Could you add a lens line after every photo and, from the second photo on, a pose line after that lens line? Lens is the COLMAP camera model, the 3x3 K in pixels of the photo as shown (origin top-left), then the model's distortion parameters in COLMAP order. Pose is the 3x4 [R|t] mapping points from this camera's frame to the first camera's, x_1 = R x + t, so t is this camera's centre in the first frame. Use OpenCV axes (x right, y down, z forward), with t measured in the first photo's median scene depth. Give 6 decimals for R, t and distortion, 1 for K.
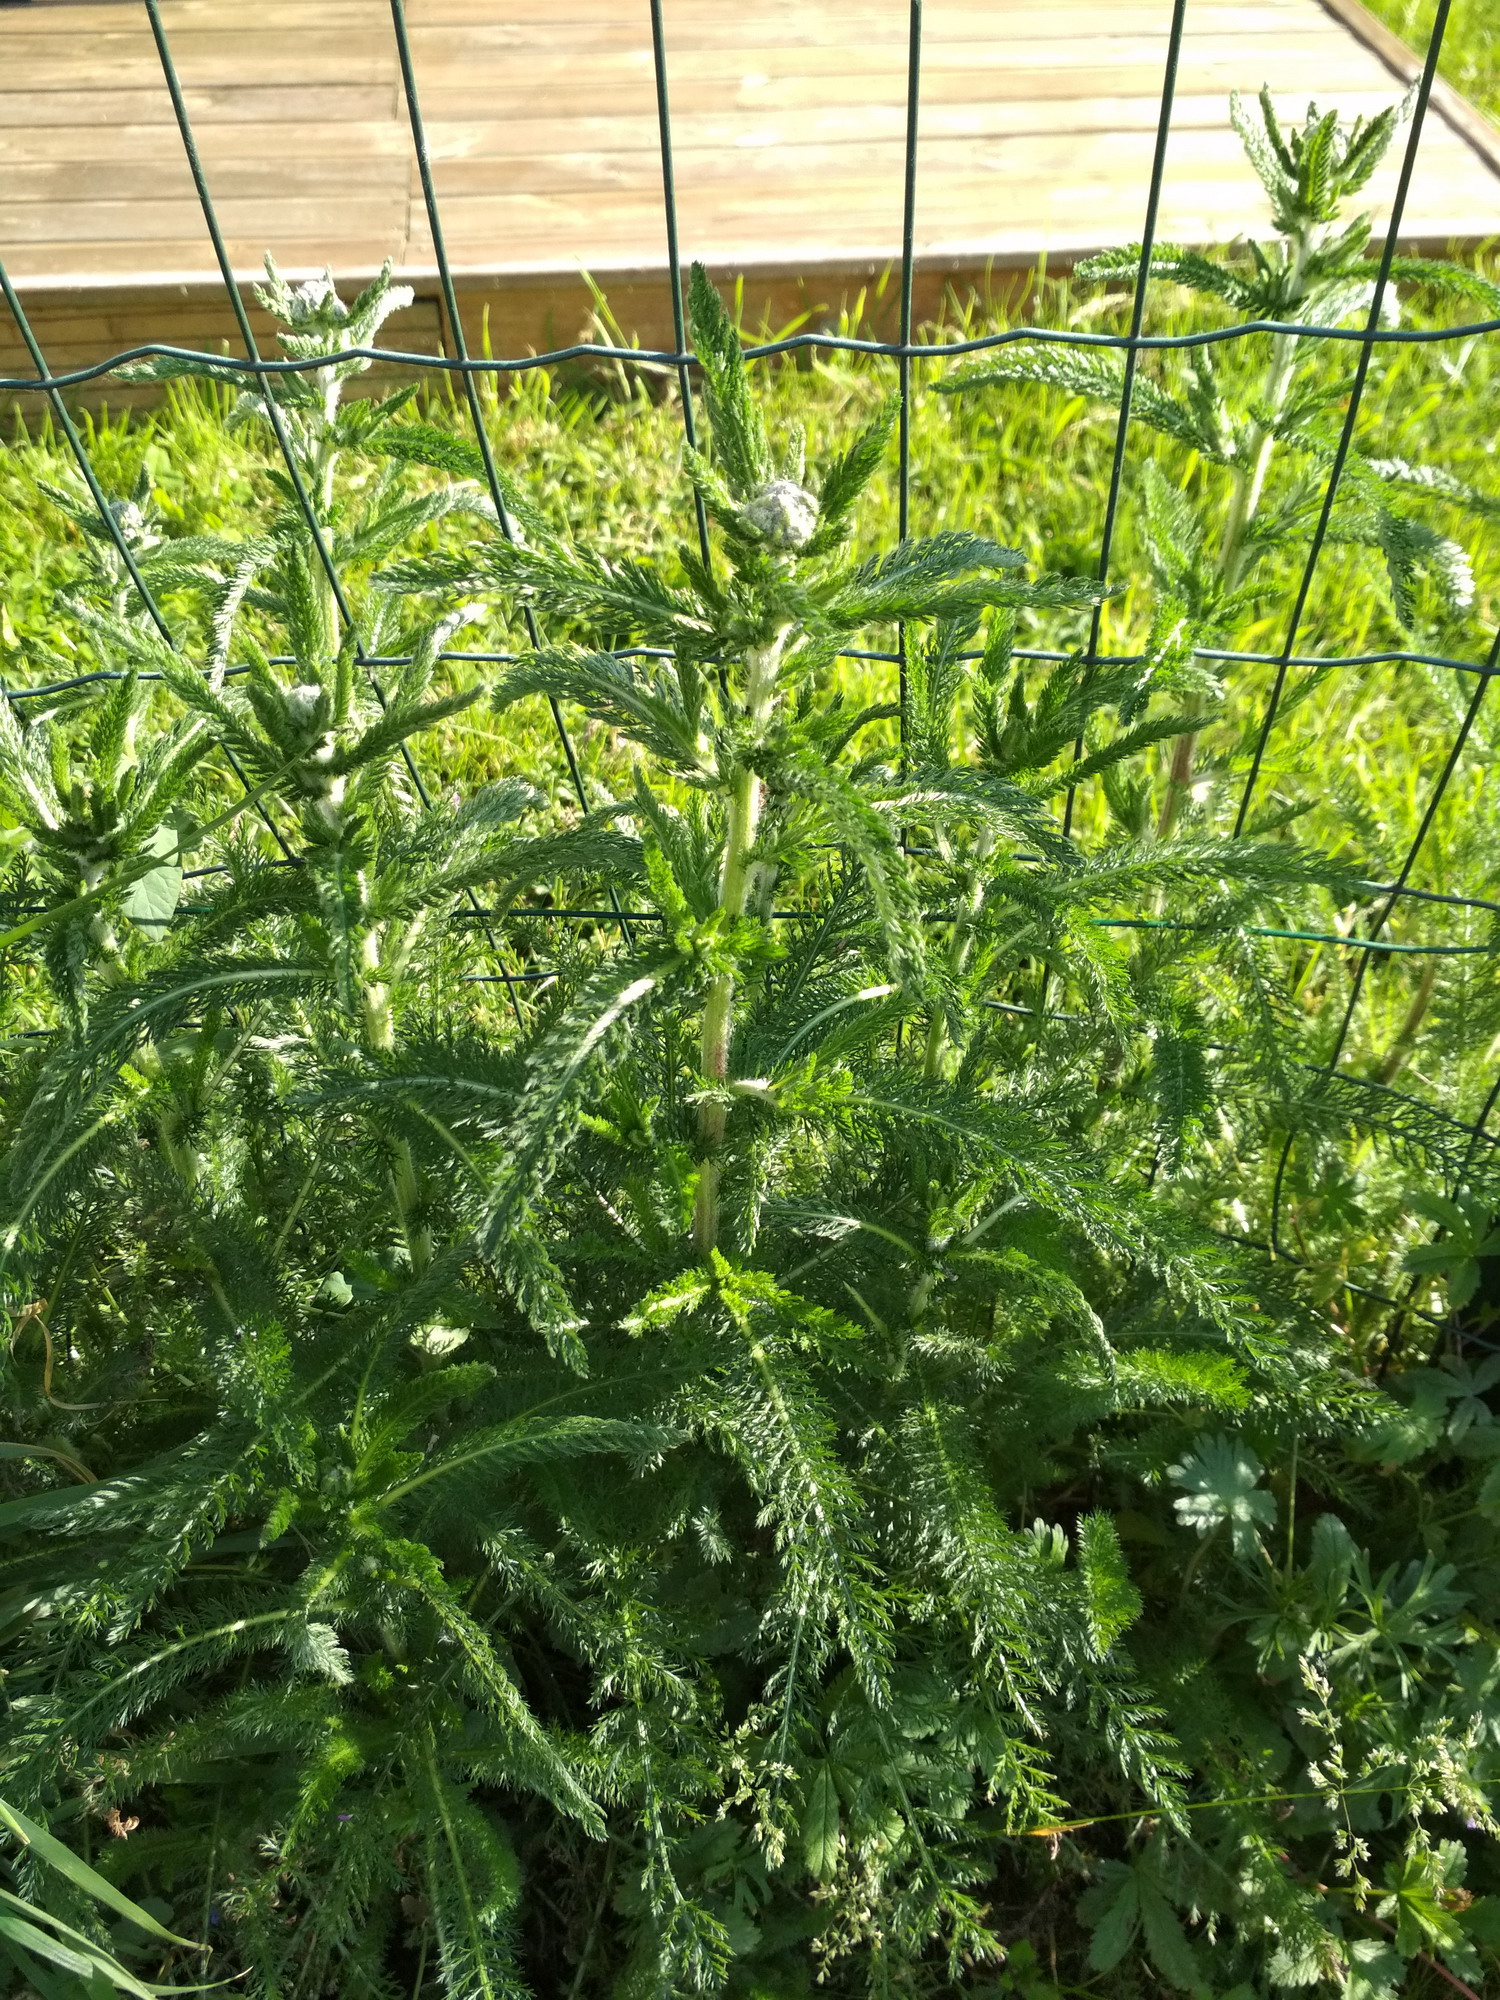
lens RADIAL K [[1280.4, 0, 750.0], [0, 1280.4, 1000.0], [0, 0, 1]] dist [-0.008041, -0.153014]
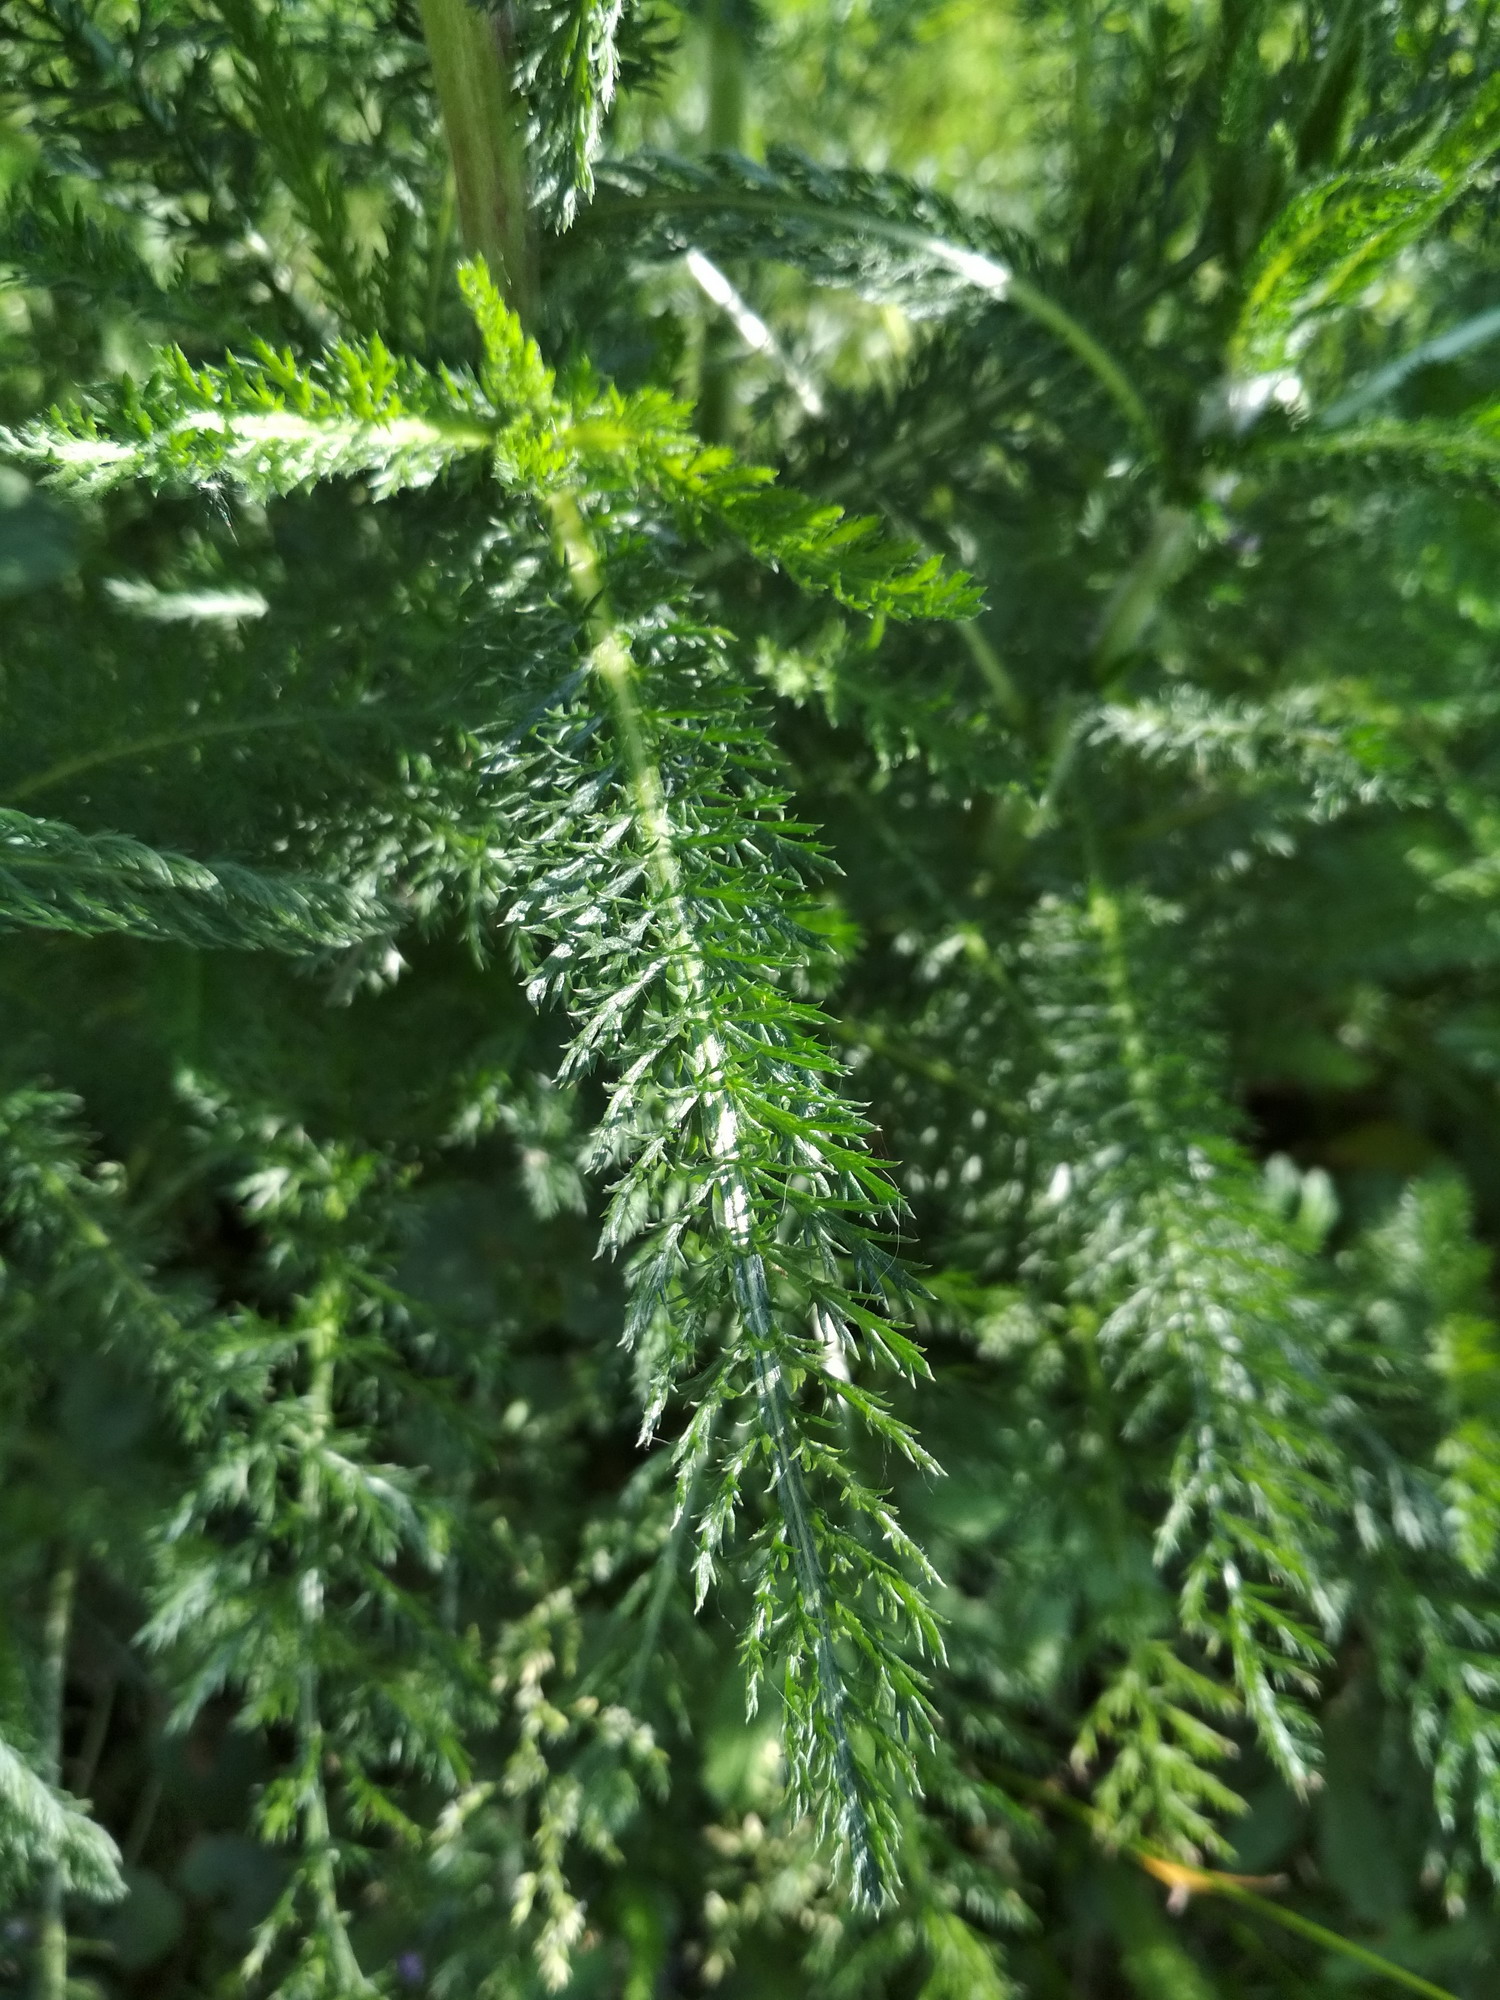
lens RADIAL K [[1280.4, 0, 750.0], [0, 1280.4, 1000.0], [0, 0, 1]] dist [-0.008041, -0.153014]
pose [[0.994183, 0.097545, -0.045661, 0.059208], [-0.072971, 0.921870, 0.380568, 0.233472], [0.079216, -0.375022, 0.923625, 0.698819]]
